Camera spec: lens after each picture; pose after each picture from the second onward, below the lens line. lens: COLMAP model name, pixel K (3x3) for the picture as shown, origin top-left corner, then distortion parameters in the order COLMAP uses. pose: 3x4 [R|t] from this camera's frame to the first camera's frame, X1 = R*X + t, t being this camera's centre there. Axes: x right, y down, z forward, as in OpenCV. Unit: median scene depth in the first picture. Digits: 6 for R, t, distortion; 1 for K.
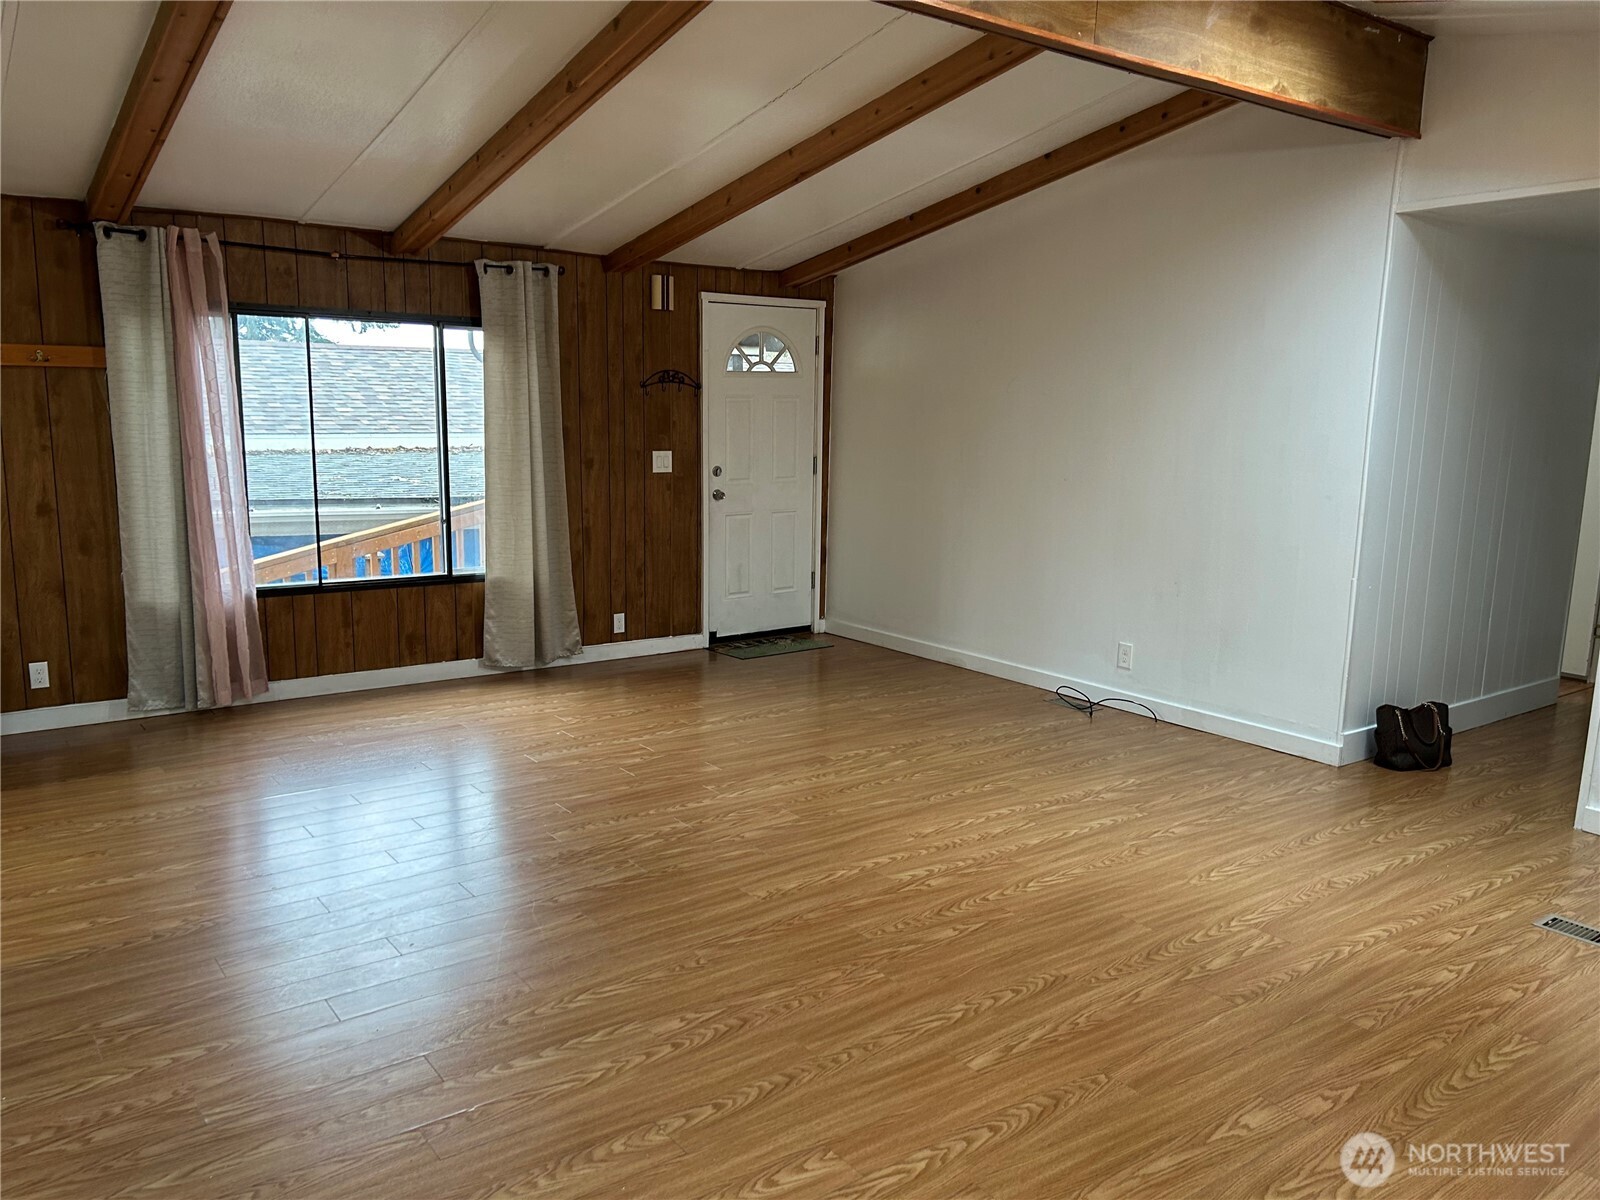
lens RADIAL K [[1191.6, 0, 793.5], [0, 1191.6, 614.0], [0, 0, 1]] dist [0.057842, -0.057067]
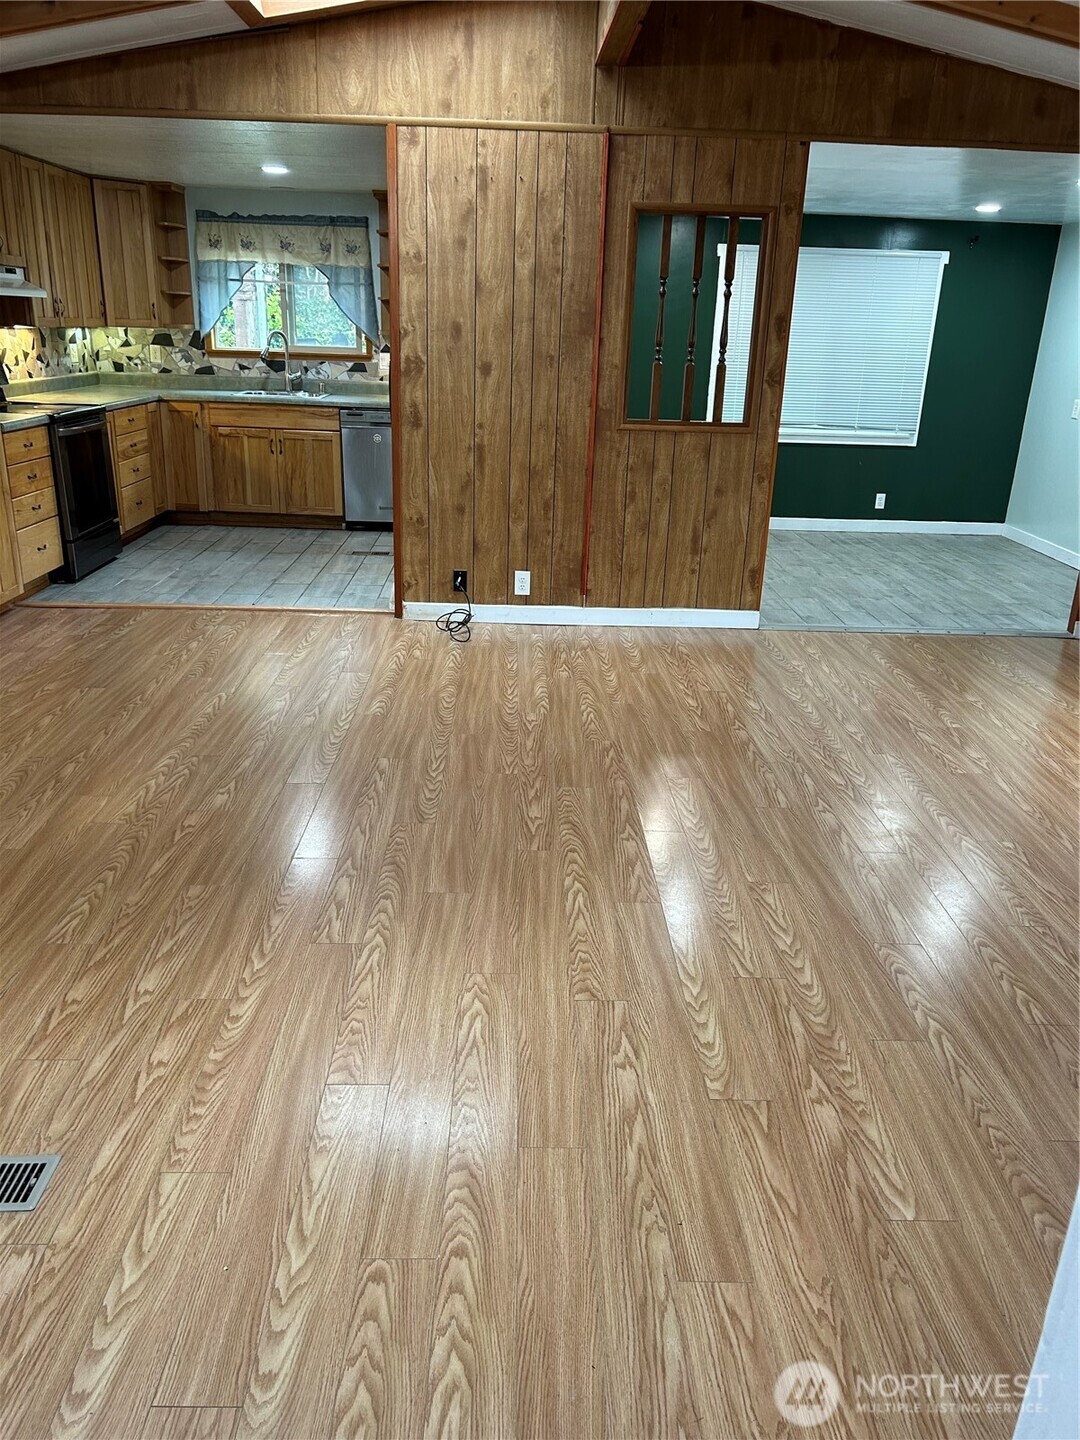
lens RADIAL K [[1085.7, 0, 529.3], [0, 1085.7, 720.3], [0, 0, 1]] dist [0.064843, -0.069256]
pose [[-0.581789, 0.238682, -0.777530, 0.598745], [-0.185252, 0.891958, 0.412424, -0.152938], [0.791962, 0.383982, -0.474715, 0.958824]]
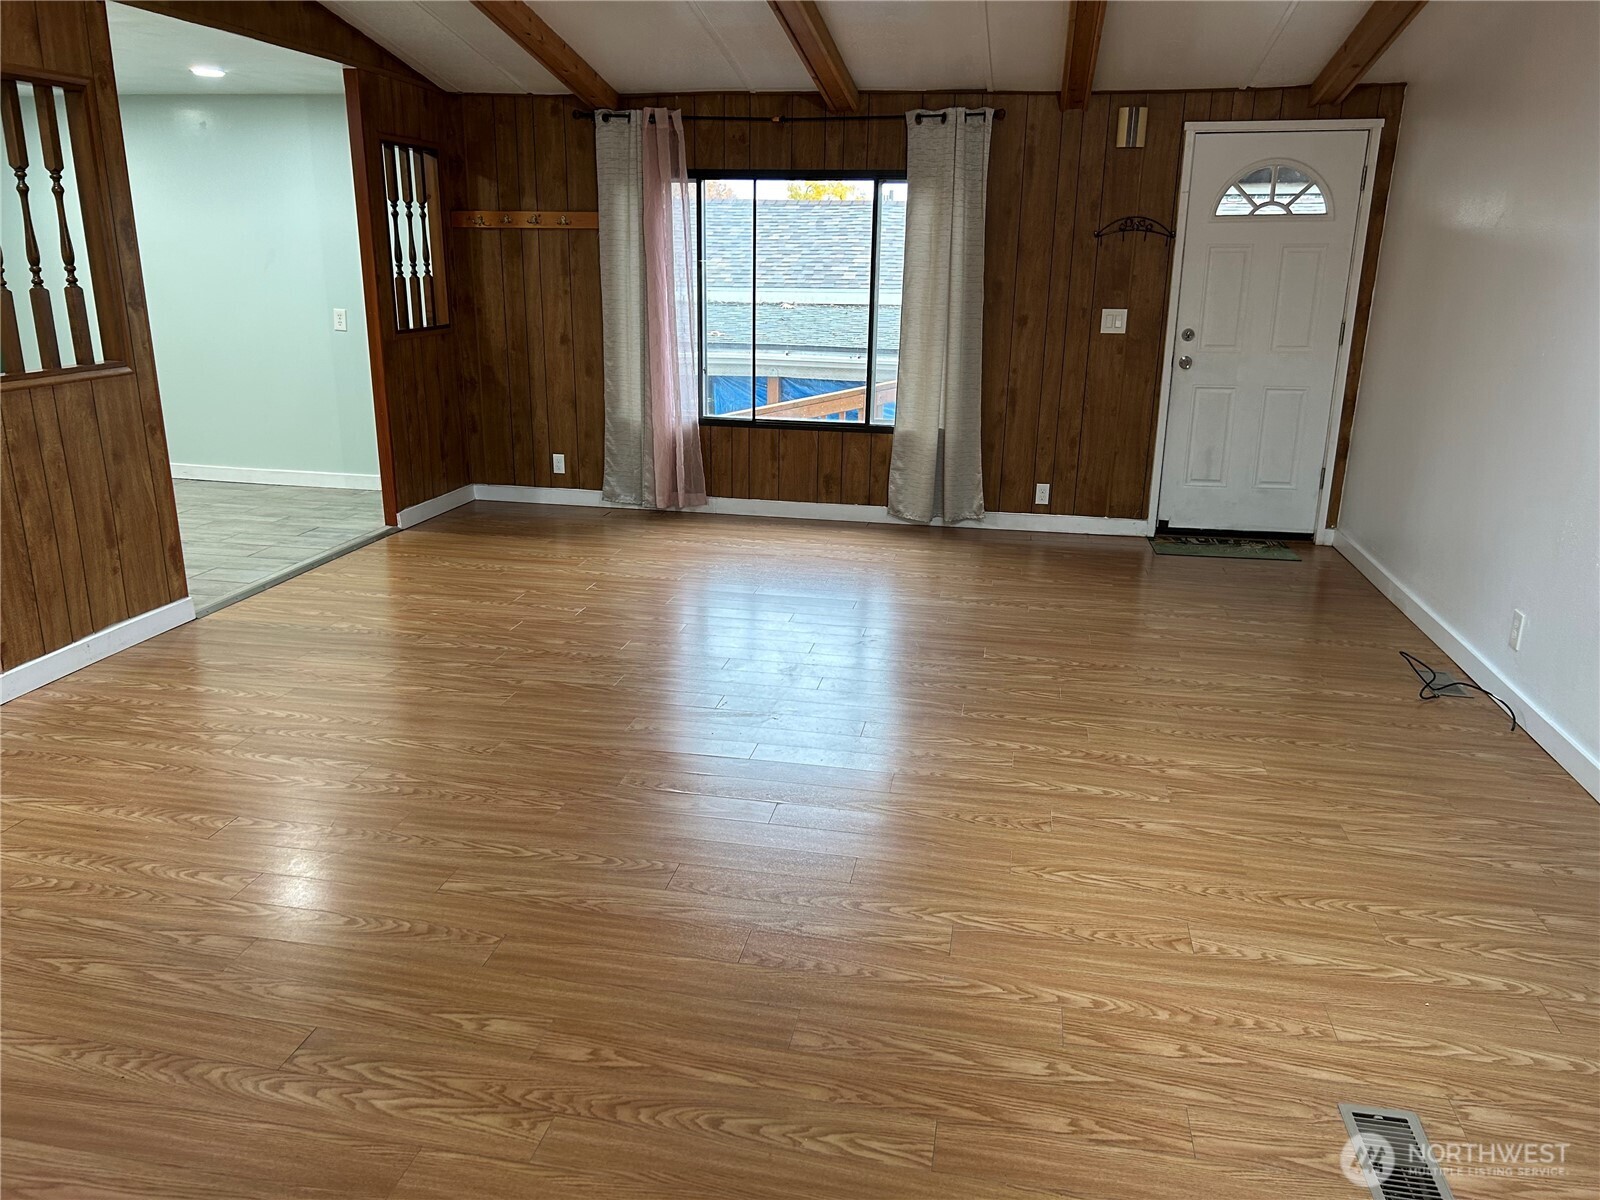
lens RADIAL K [[1206.3, 0, 797.3], [0, 1206.3, 609.0], [0, 0, 1]] dist [0.064843, -0.069256]
pose [[0.679533, 0.202379, -0.705180, 0.569105], [-0.129187, 0.979188, 0.156527, -0.038392], [0.722181, -0.015265, 0.691535, 0.257218]]
